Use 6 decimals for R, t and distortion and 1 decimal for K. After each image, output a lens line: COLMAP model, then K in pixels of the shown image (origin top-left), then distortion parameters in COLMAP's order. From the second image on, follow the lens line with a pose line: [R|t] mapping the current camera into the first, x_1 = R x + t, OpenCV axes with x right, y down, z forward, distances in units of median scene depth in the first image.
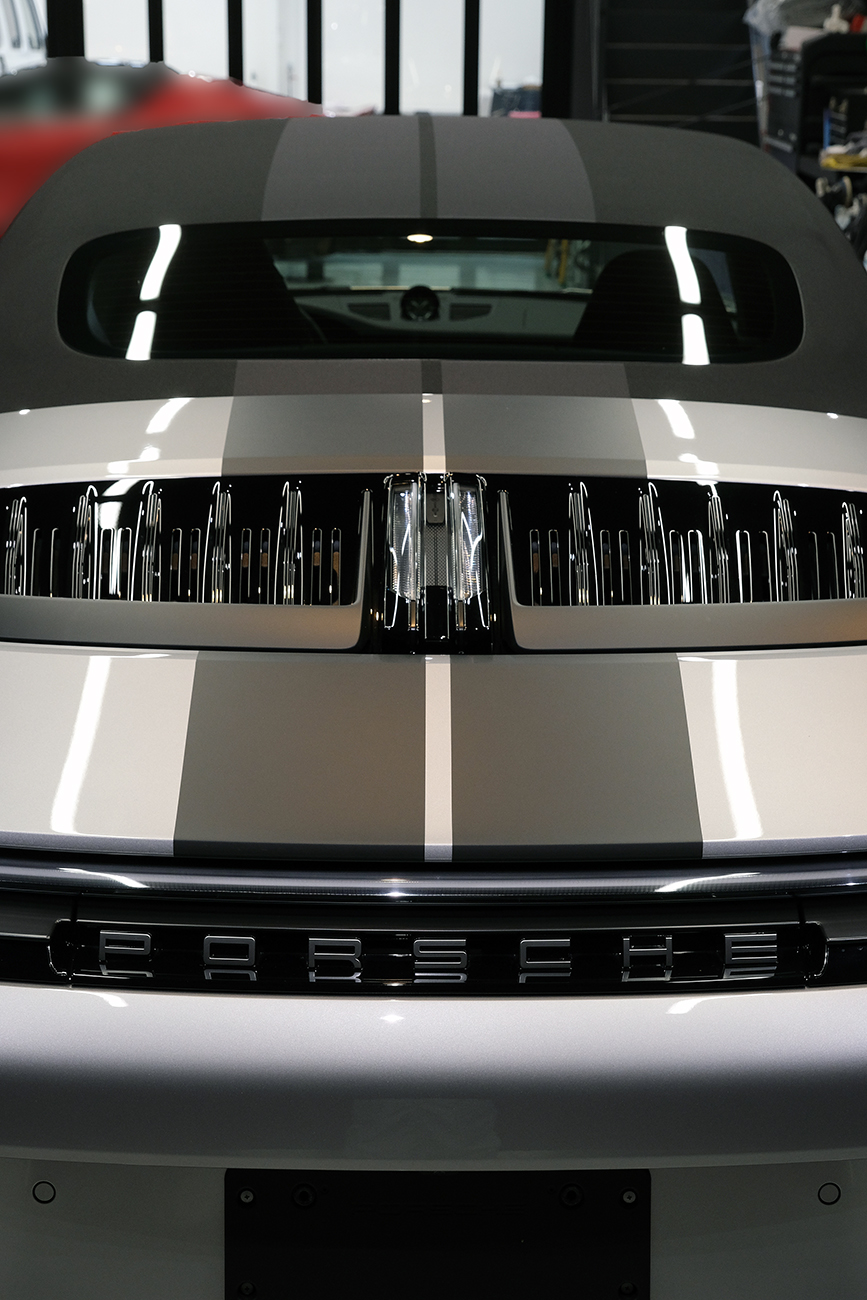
lens RADIAL K [[2214.1, 0, 433.6], [0, 2214.1, 651.6], [0, 0, 1]] dist [-0.048667, 0.000000]
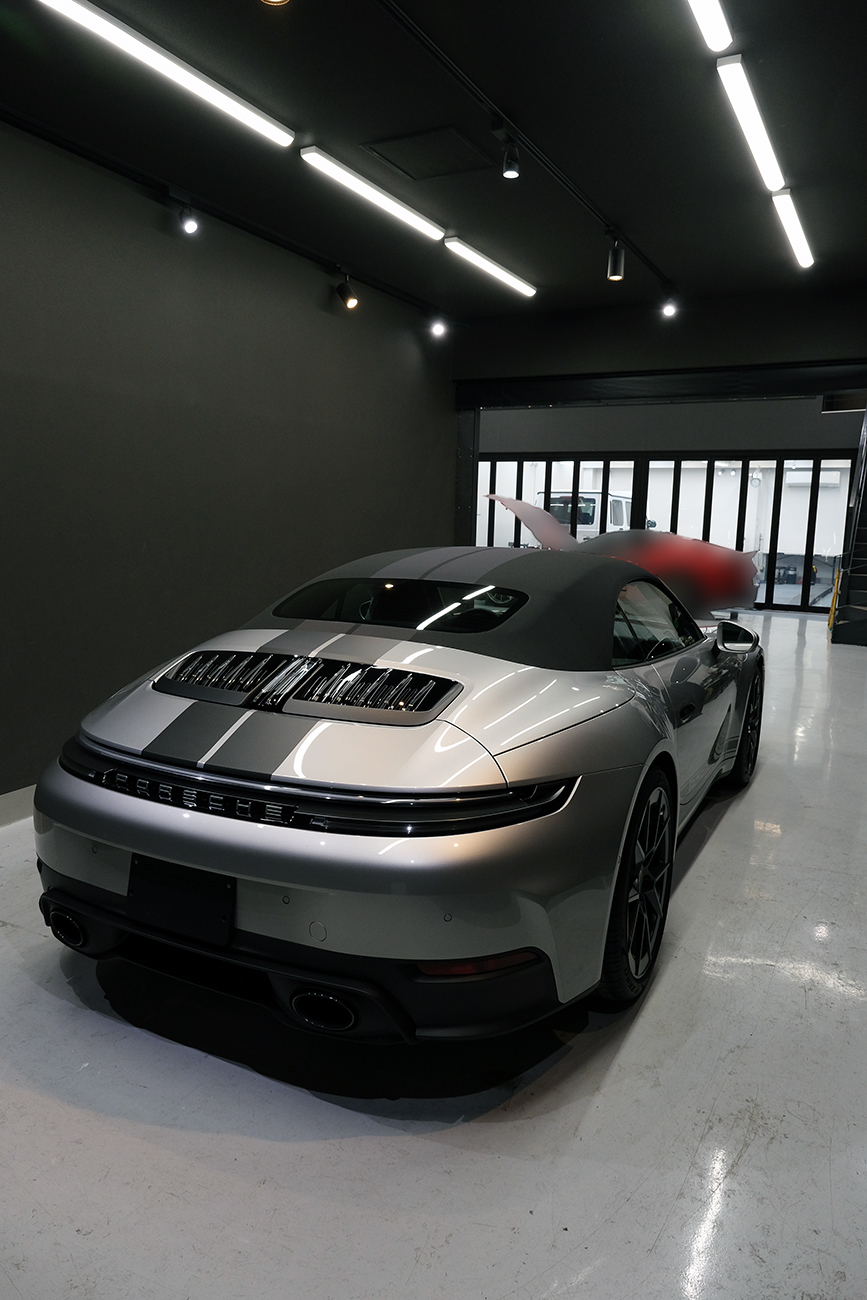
lens RADIAL K [[869.8, 0, 435.2], [0, 869.8, 646.4], [0, 0, 1]] dist [0.003689, 0.000106]
pose [[0.886932, 0.074246, -0.455894, 0.850870], [-0.133306, 0.986144, -0.098742, 0.000036], [0.442246, 0.148351, 0.884540, 0.005804]]
